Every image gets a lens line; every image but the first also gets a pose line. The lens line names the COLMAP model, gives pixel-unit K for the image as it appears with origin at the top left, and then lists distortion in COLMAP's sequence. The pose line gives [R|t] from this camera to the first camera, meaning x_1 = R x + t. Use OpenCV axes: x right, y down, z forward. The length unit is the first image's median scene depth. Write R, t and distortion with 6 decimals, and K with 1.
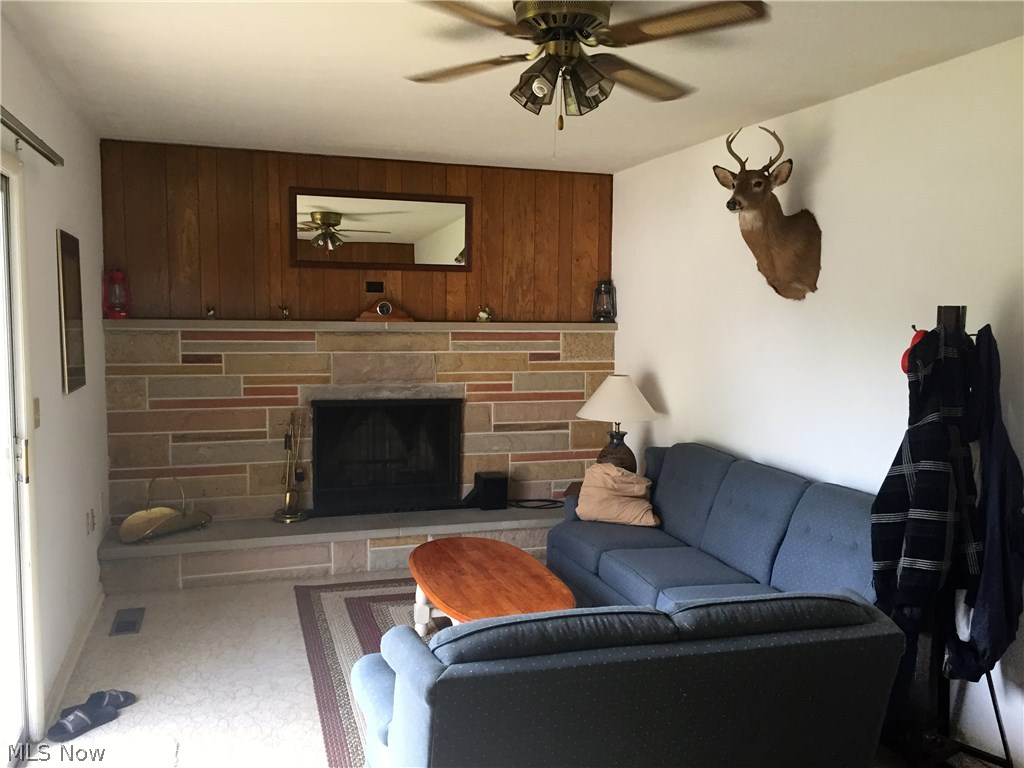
lens RADIAL K [[874.4, 0, 508.0], [0, 874.4, 388.5], [0, 0, 1]] dist [0.072570, -0.081766]
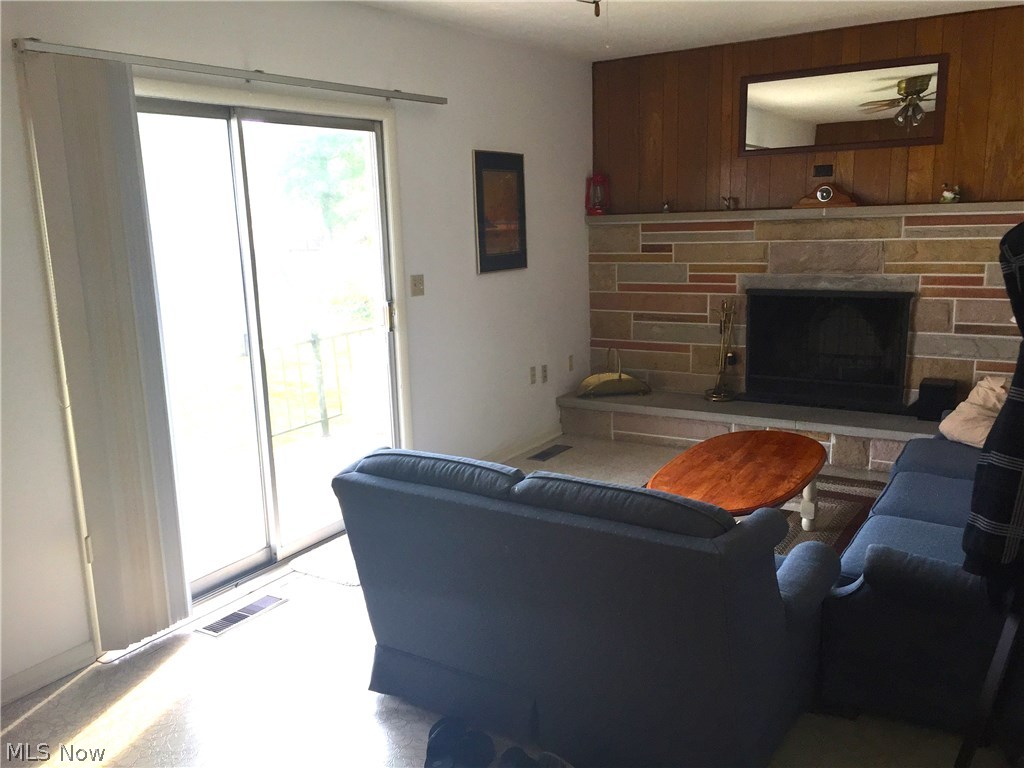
lens RADIAL K [[874.4, 0, 504.8], [0, 874.4, 388.7], [0, 0, 1]] dist [0.072570, -0.081766]
pose [[0.636546, 0.122519, -0.761445, 0.399539], [-0.026890, 0.990227, 0.136851, -0.003781], [0.770770, -0.066637, 0.633619, 0.113289]]
